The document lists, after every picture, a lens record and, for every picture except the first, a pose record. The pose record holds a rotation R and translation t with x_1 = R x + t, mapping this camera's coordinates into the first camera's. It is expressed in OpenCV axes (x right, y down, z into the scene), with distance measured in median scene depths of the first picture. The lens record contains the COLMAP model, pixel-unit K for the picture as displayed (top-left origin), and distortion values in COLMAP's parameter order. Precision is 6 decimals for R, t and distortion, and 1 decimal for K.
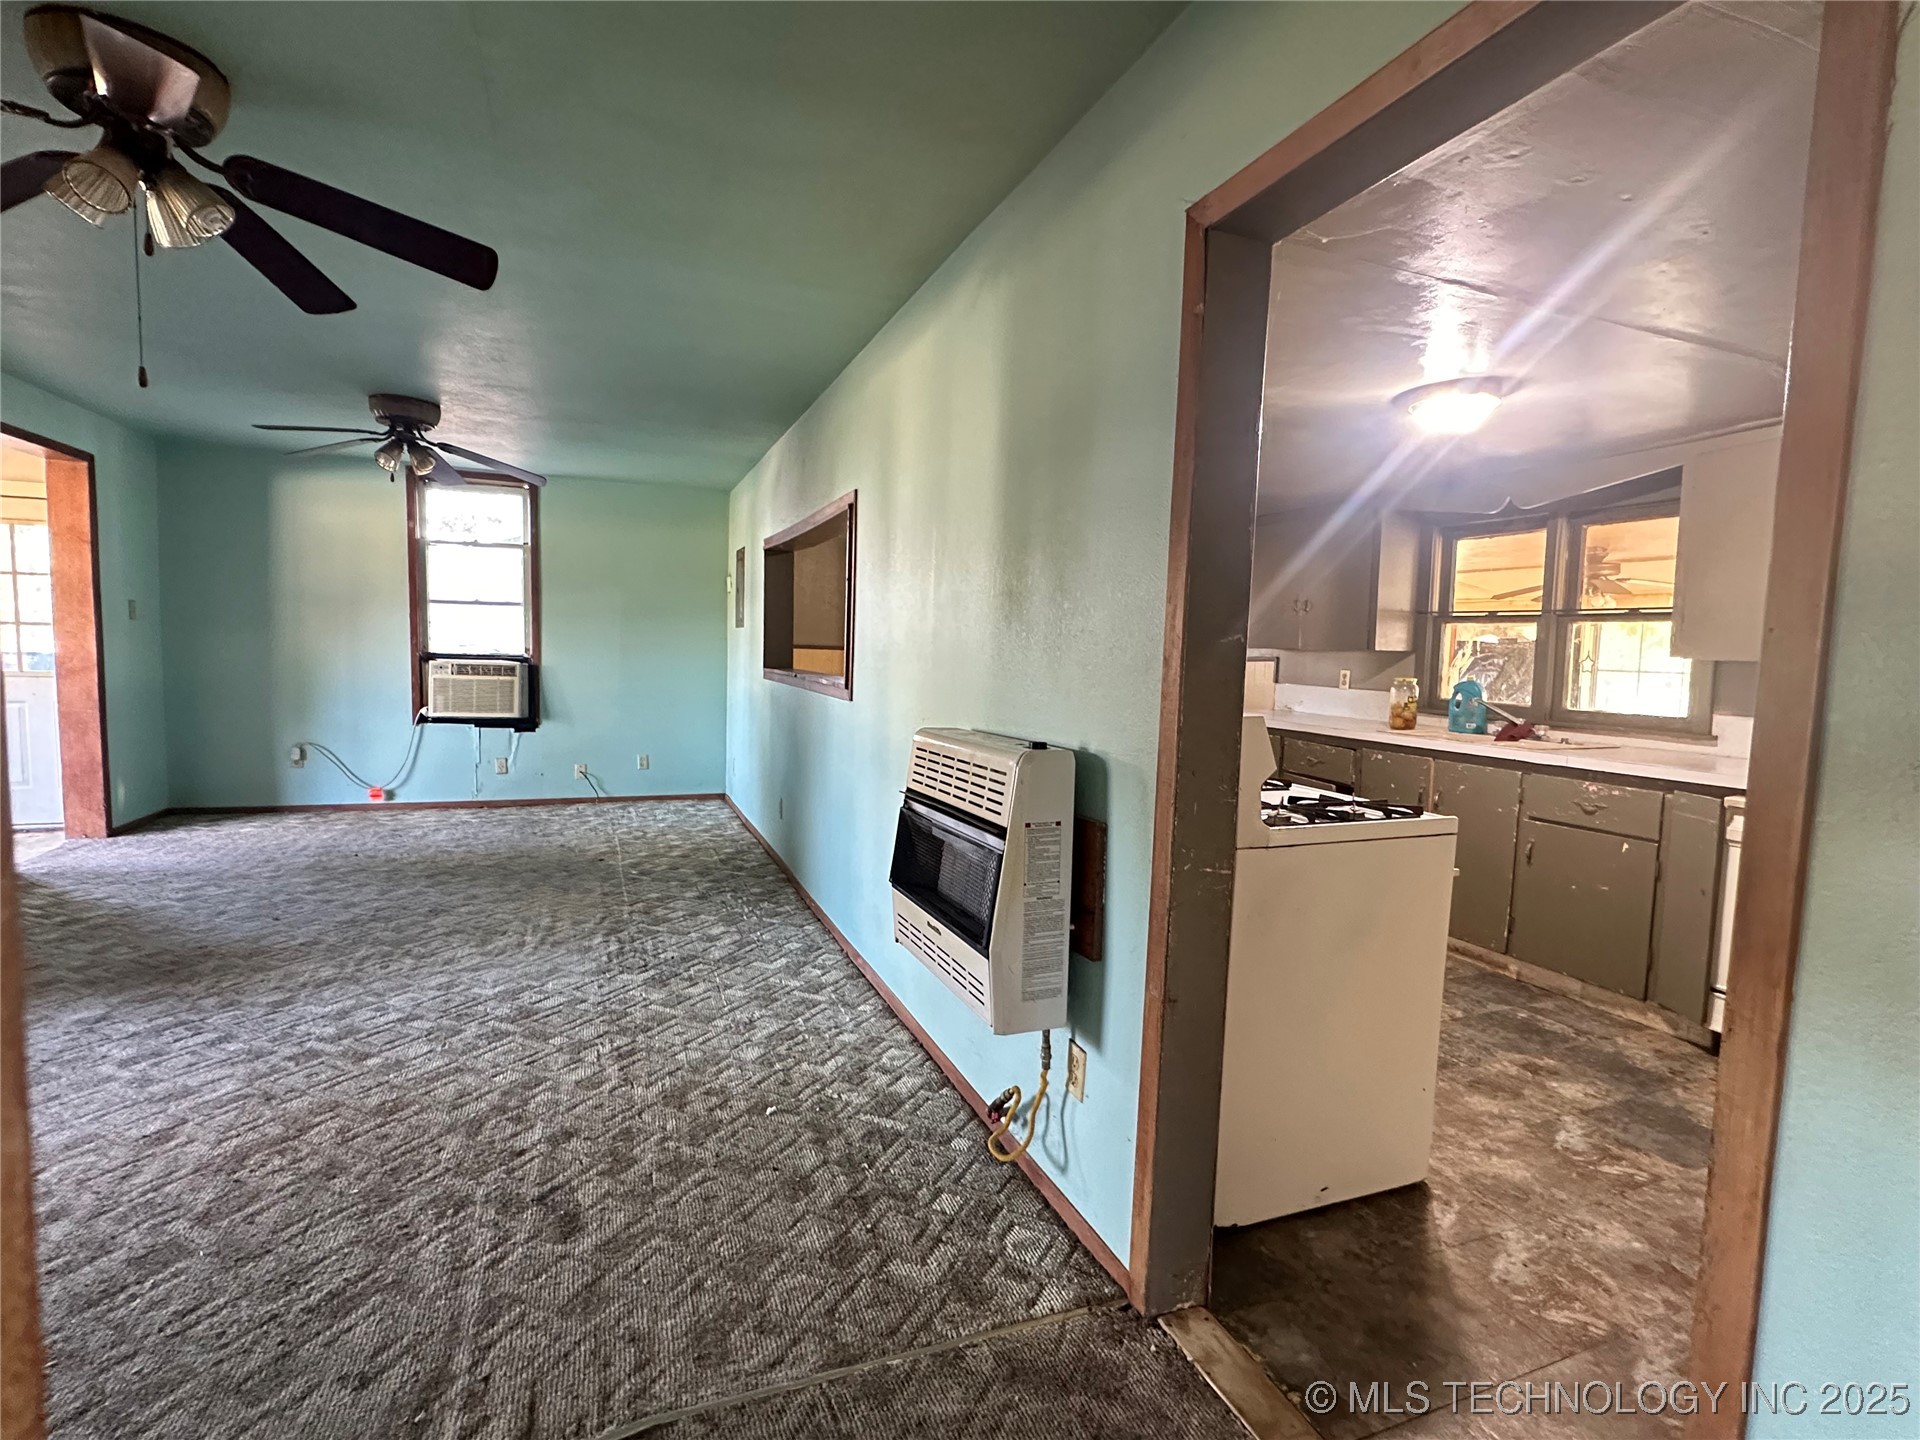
lens RADIAL K [[913.5, 0, 930.6], [0, 913.5, 721.8], [0, 0, 1]] dist [0.022160, -0.007114]
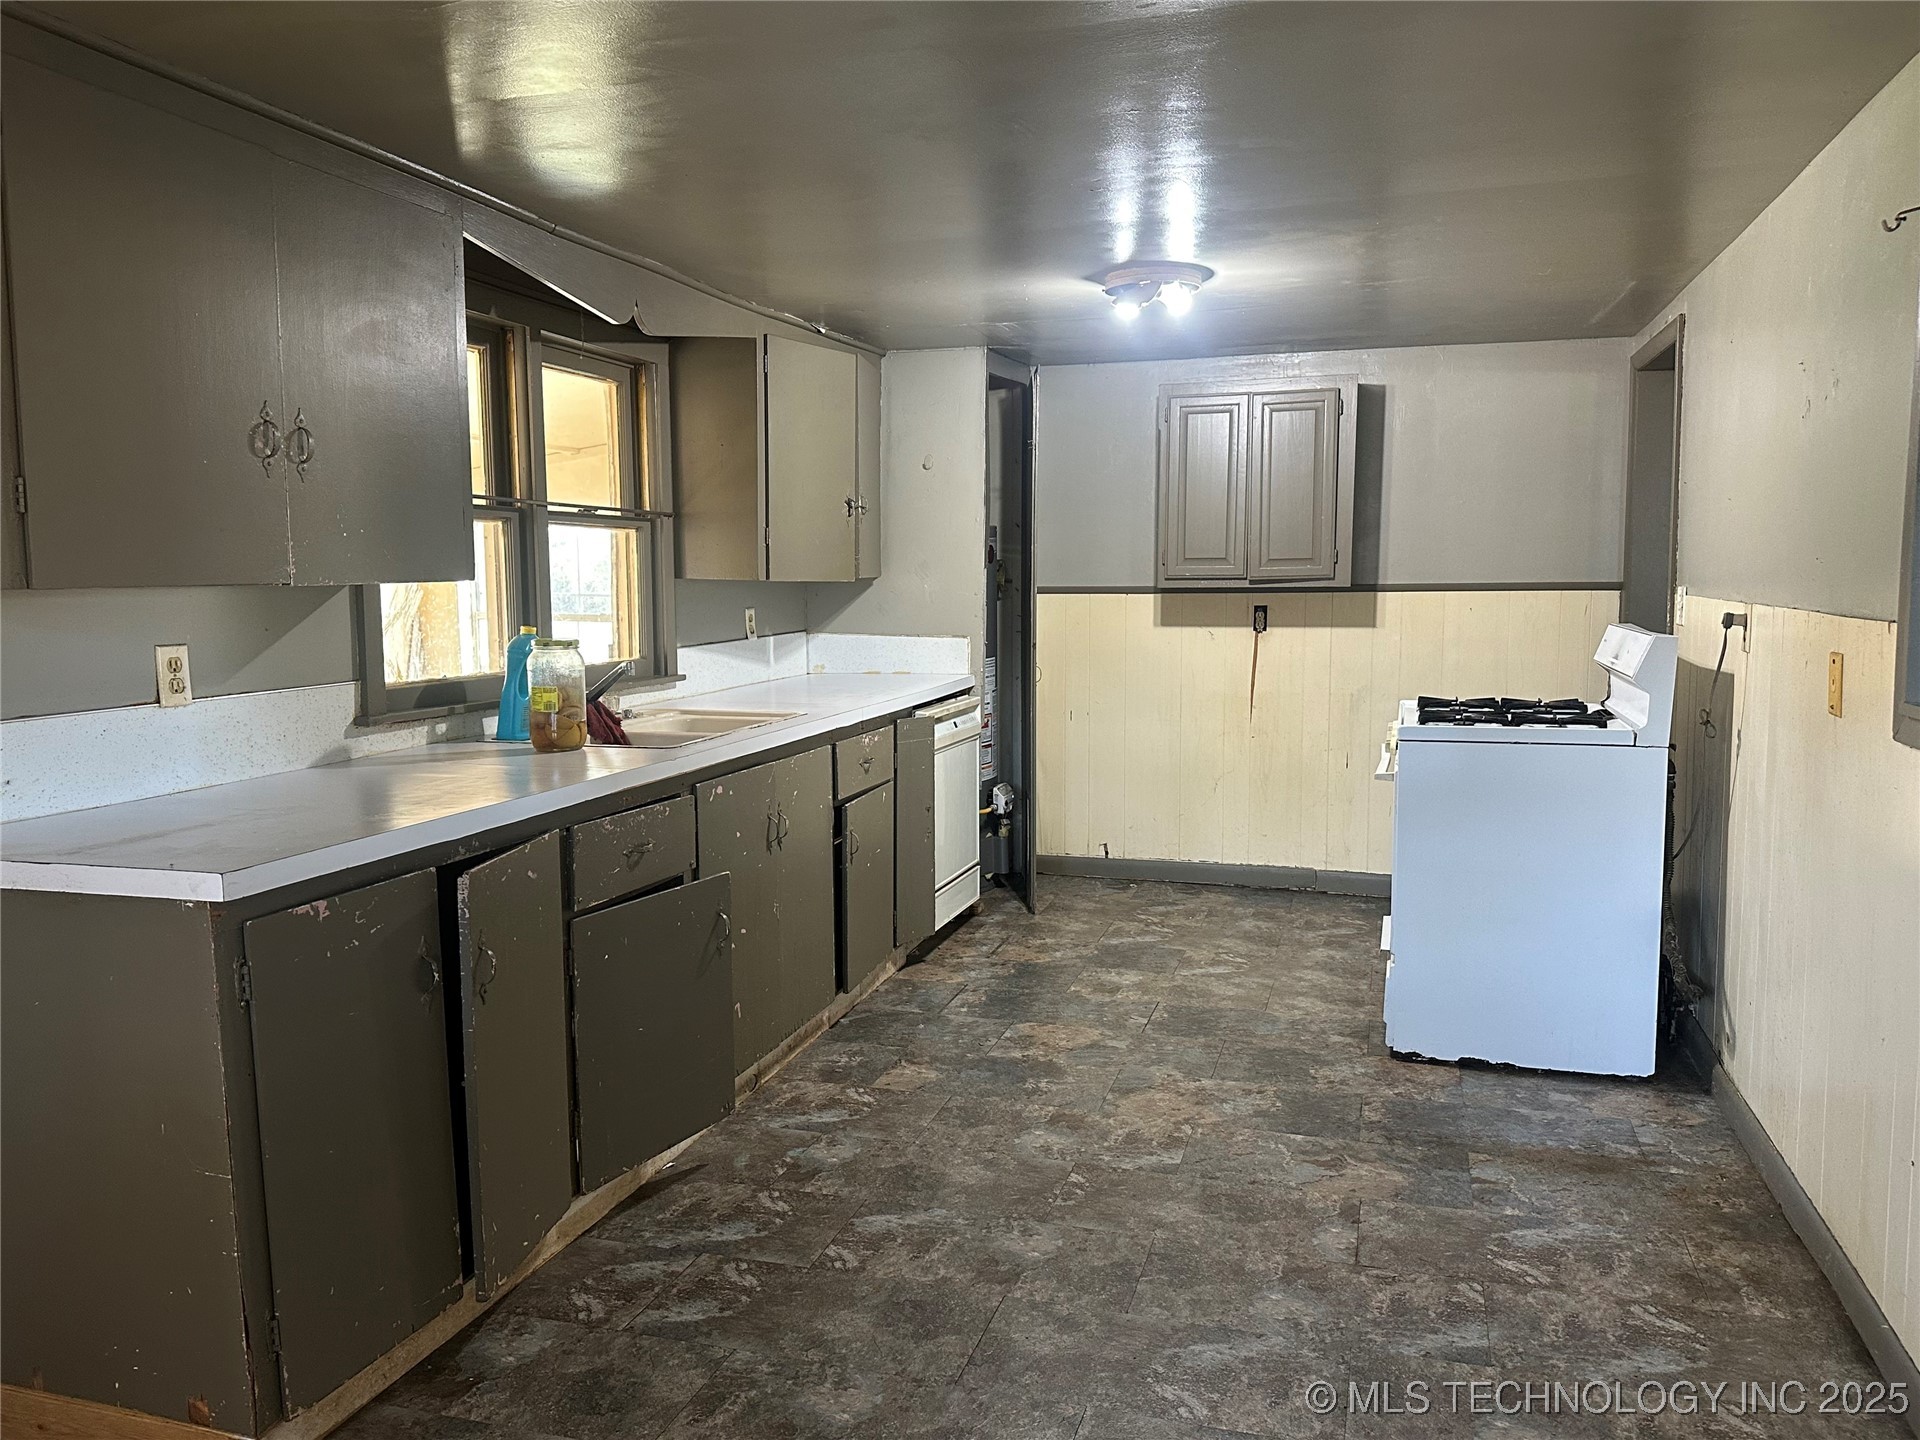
lens RADIAL K [[1398.6, 0, 951.2], [0, 1398.6, 720.6], [0, 0, 1]] dist [0.066959, -0.047193]
pose [[-0.792148, -0.085960, 0.604245, -0.104816], [0.033150, 0.982511, 0.183232, -0.182488], [-0.609428, 0.165177, -0.775445, 2.021504]]
